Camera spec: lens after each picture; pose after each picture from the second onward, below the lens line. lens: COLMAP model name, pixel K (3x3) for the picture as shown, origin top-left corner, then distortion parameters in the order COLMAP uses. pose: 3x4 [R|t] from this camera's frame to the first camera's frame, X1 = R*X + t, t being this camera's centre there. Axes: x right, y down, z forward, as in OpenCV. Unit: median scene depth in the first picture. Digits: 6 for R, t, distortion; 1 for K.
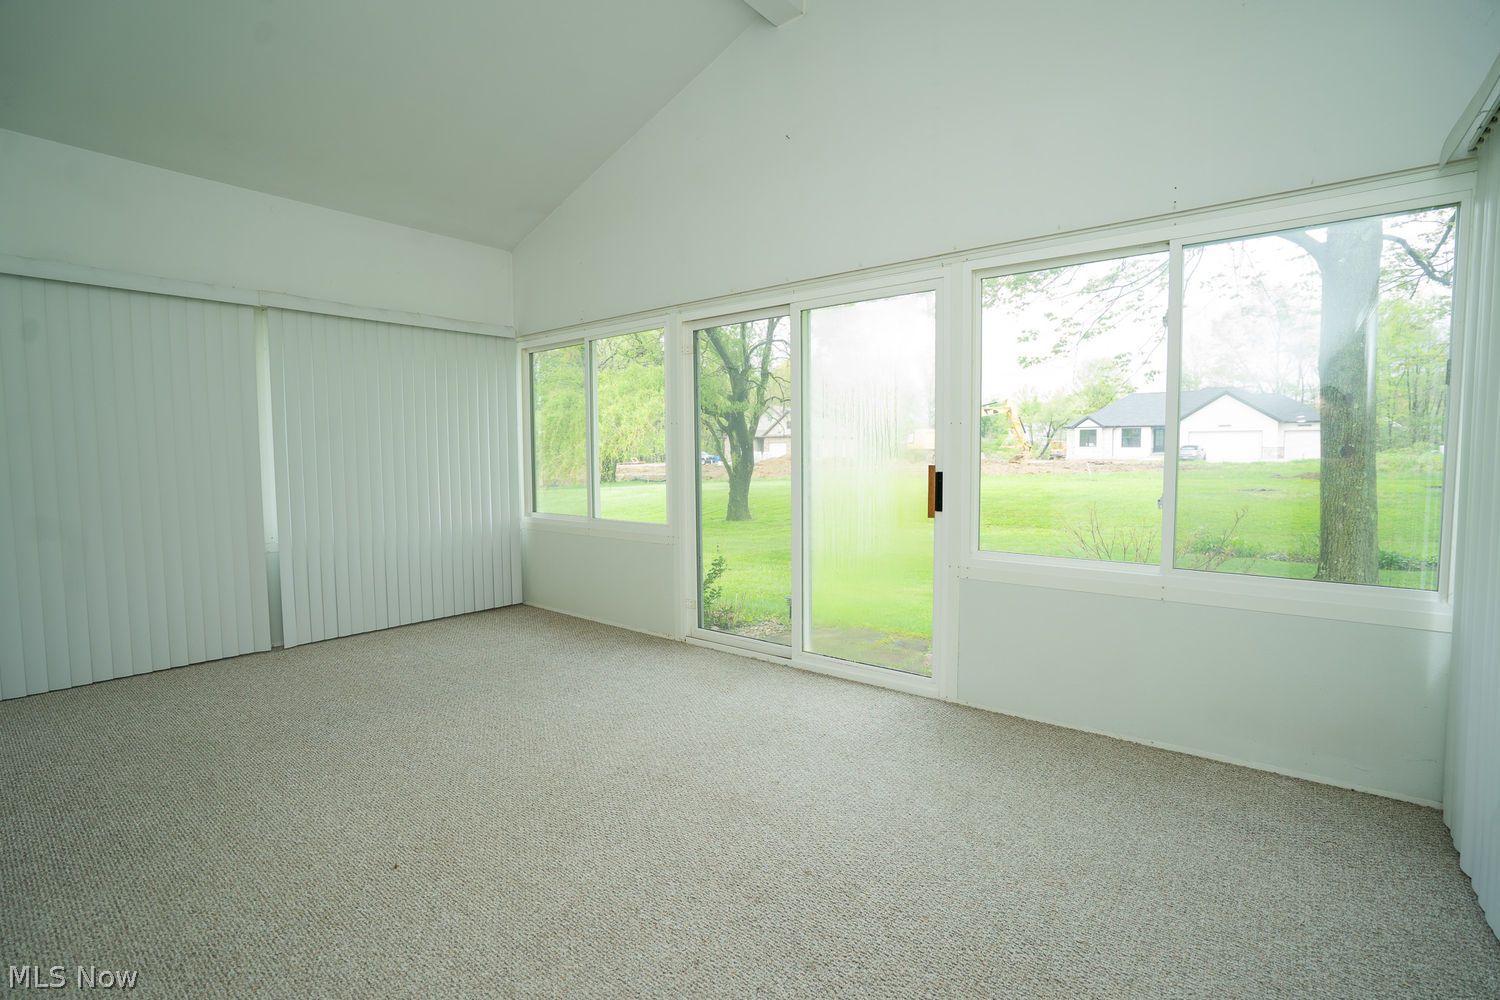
lens RADIAL K [[688.3, 0, 748.8], [0, 688.3, 495.5], [0, 0, 1]] dist [-0.044809, 0.014288]
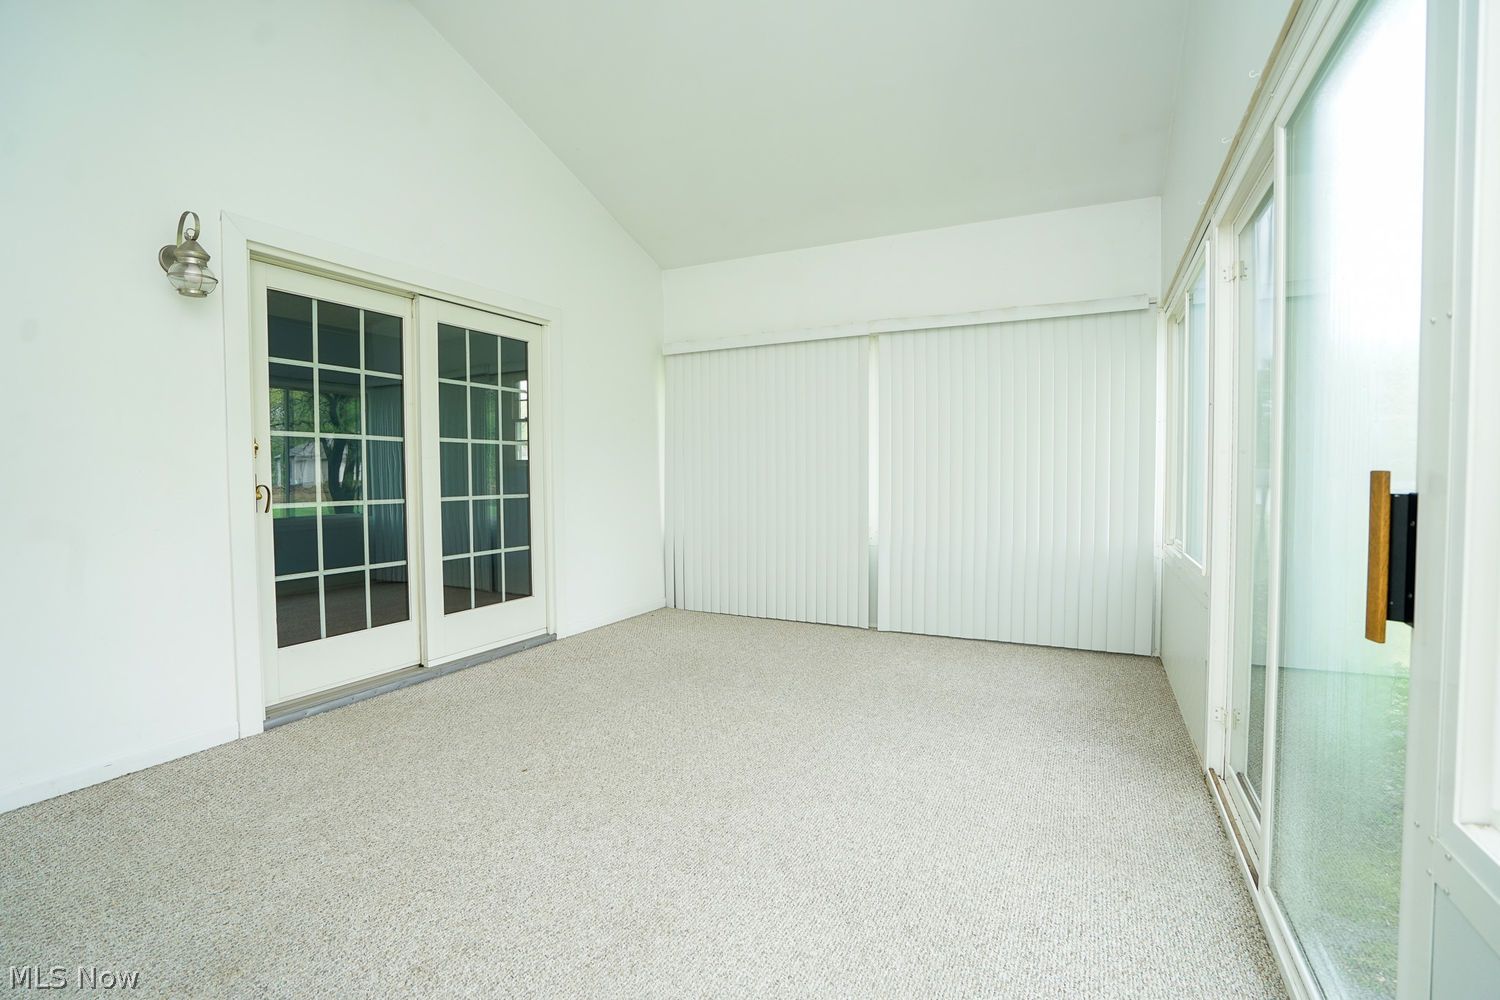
lens RADIAL K [[688.3, 0, 749.7], [0, 688.3, 504.9], [0, 0, 1]] dist [-0.044809, 0.014288]
pose [[0.234020, 0.051483, -0.970868, 0.395309], [-0.058612, 0.997528, 0.038769, -0.018966], [0.970463, 0.047831, 0.236459, 0.524078]]
